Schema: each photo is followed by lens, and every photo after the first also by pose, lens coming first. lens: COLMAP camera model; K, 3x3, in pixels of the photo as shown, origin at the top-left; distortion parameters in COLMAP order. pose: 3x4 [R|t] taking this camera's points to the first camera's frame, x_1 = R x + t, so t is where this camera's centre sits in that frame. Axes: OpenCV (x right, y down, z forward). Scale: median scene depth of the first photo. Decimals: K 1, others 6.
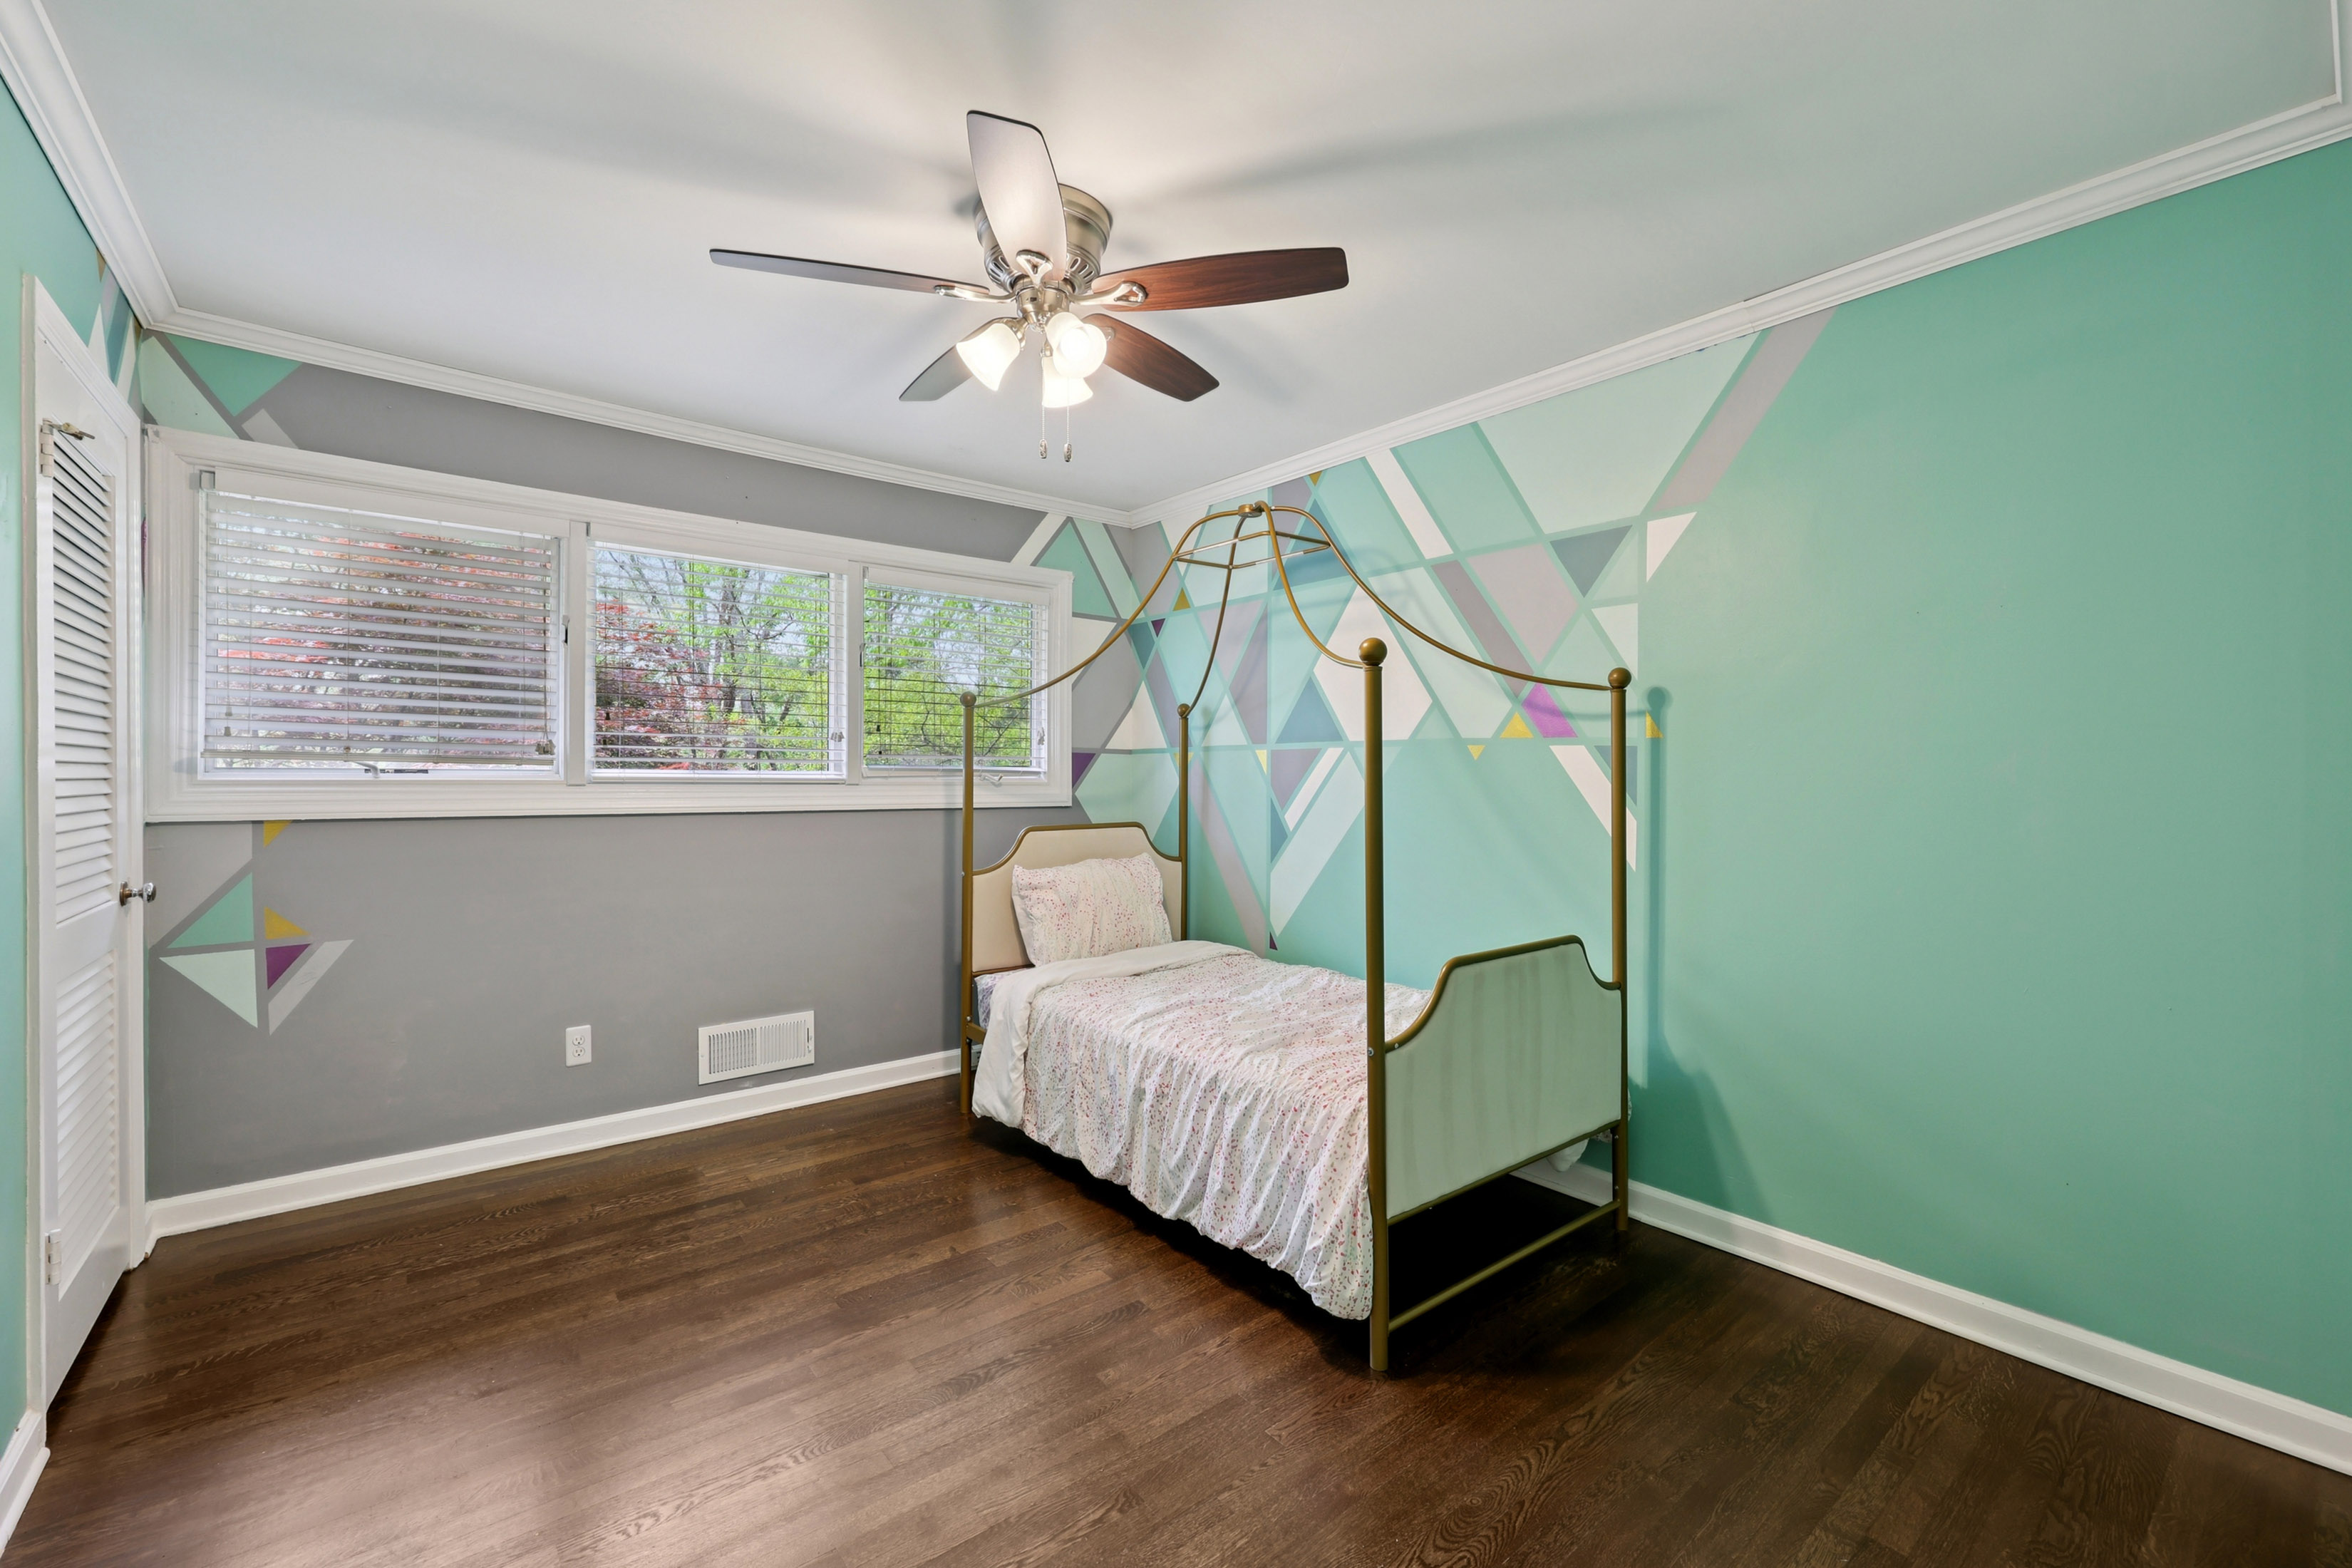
lens RADIAL K [[969.1, 0, 1164.9], [0, 969.1, 774.1], [0, 0, 1]] dist [0.000172, -0.000061]
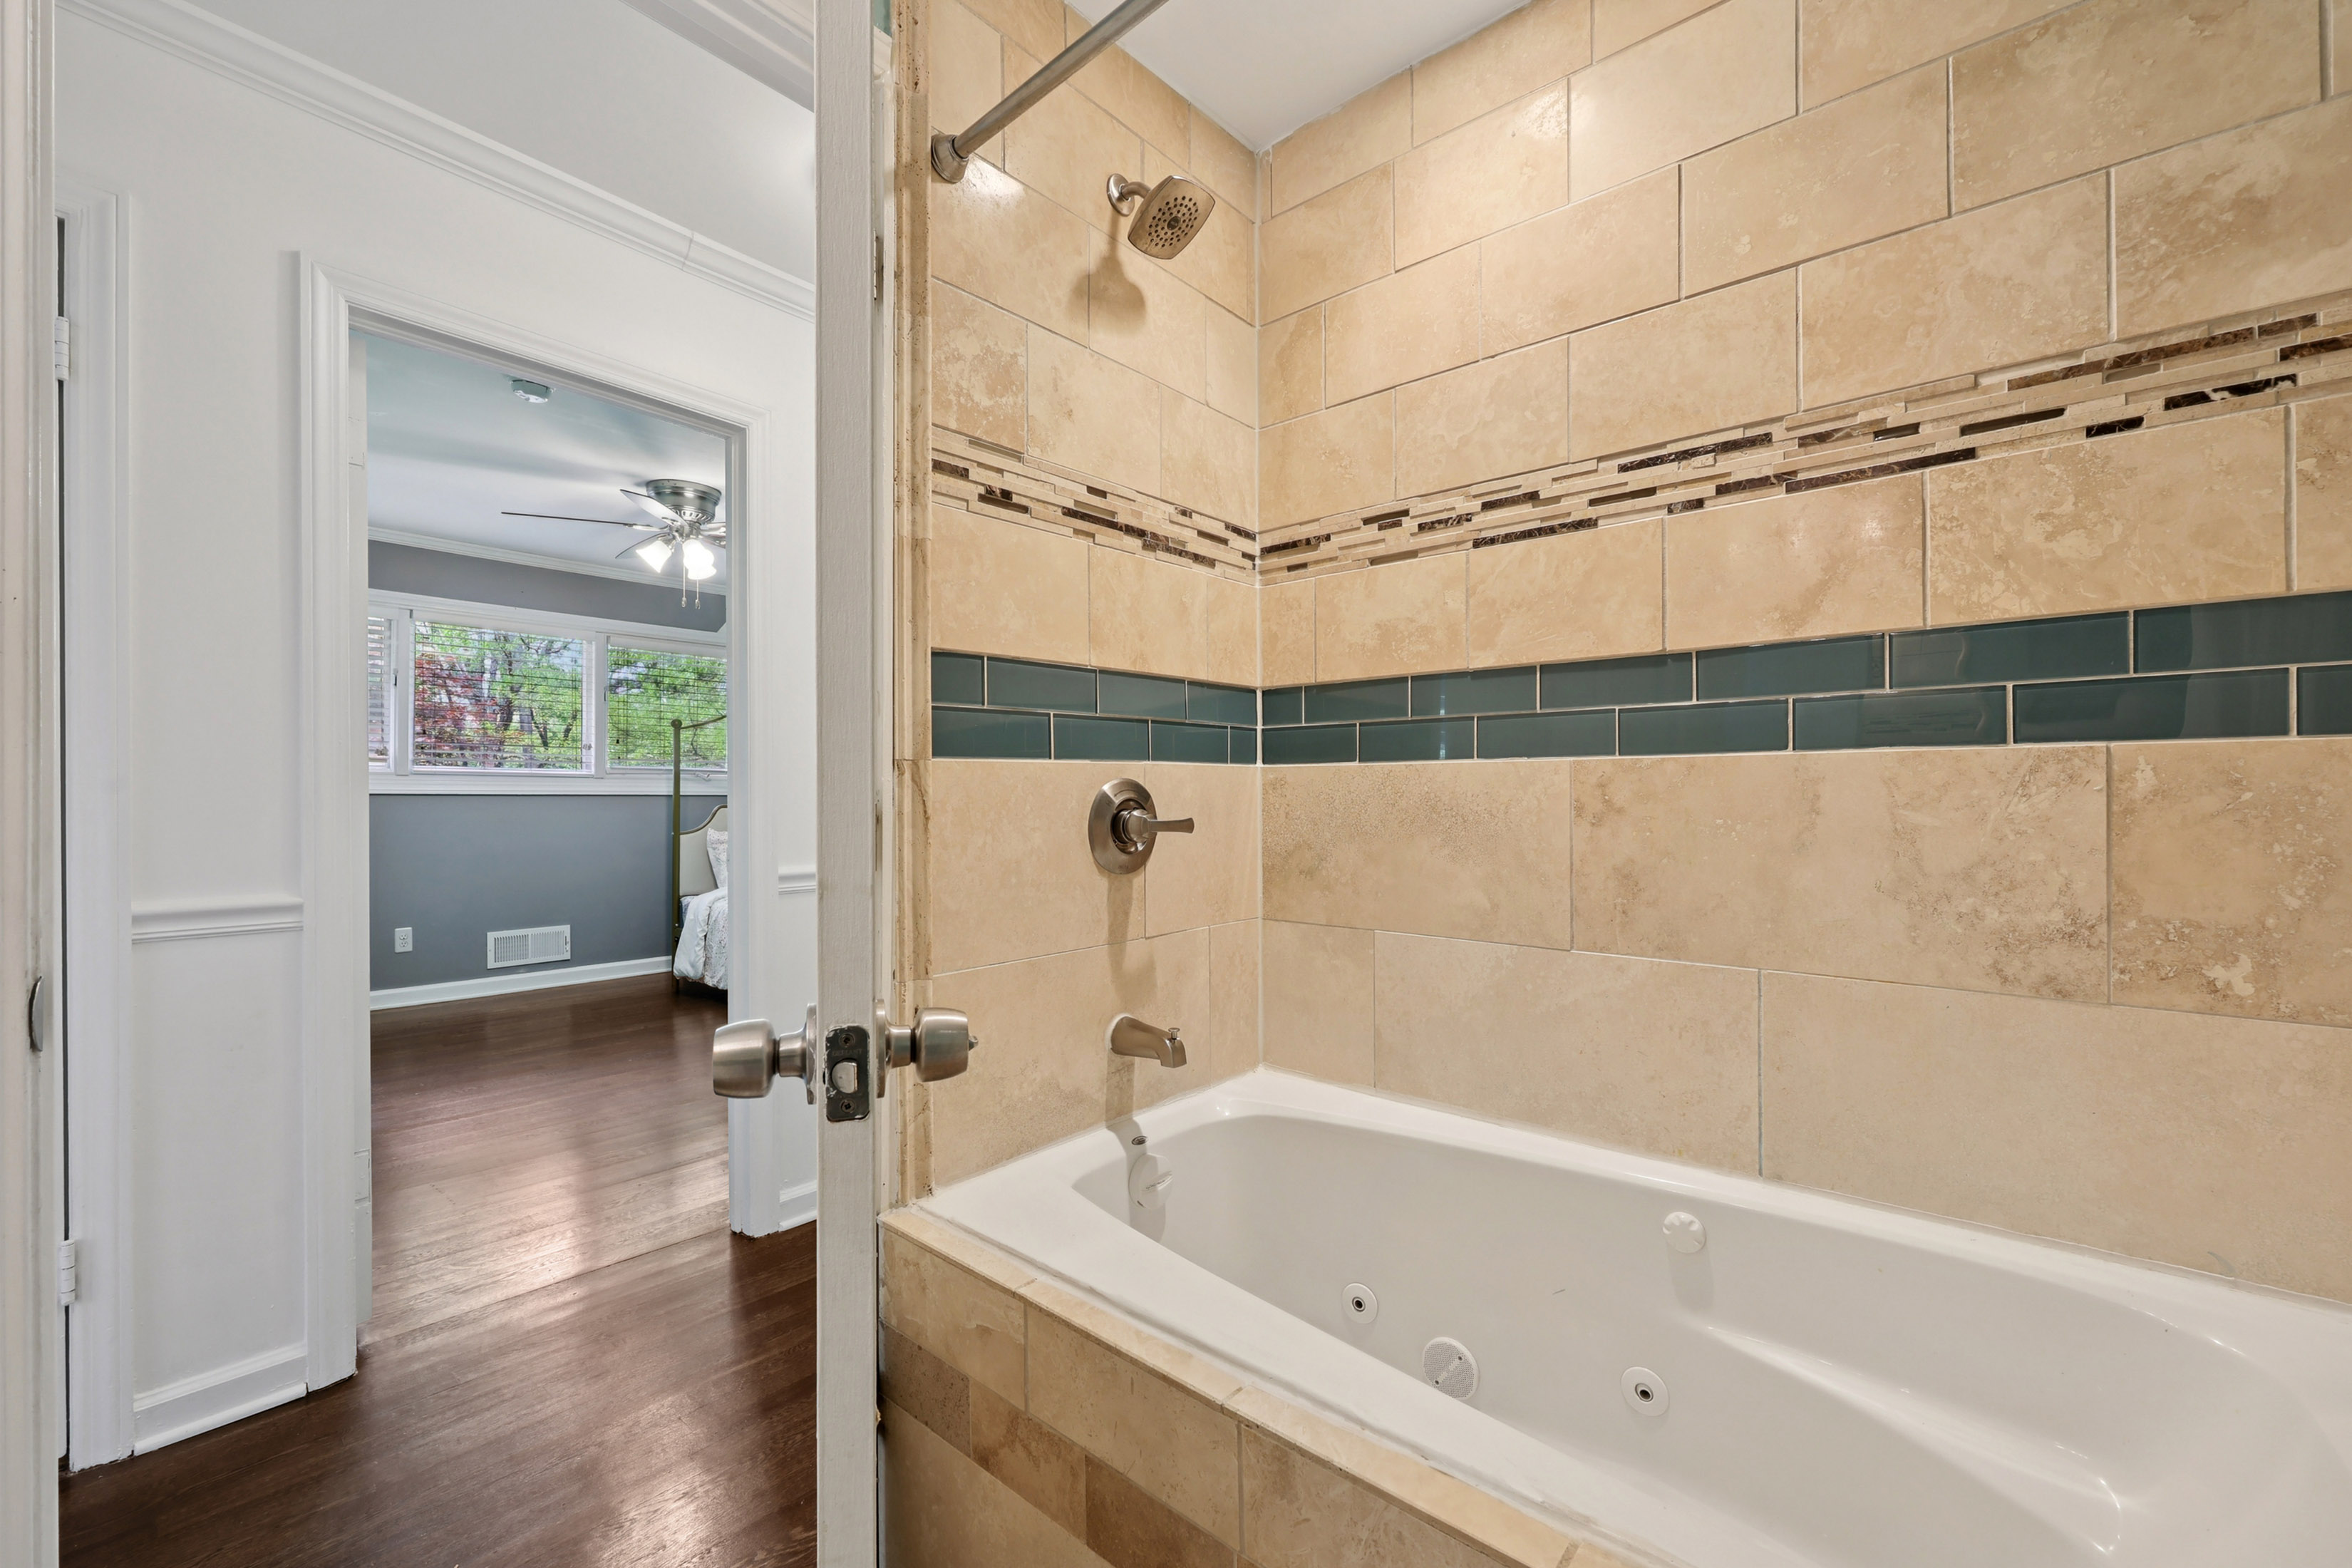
lens RADIAL K [[969.1, 0, 1189.5], [0, 969.1, 798.8], [0, 0, 1]] dist [0.000172, -0.000061]
pose [[0.981568, 0.001574, 0.191109, 0.316233], [-0.001783, 0.999998, 0.000924, 0.040981], [-0.191107, -0.001248, 0.981568, -0.716339]]
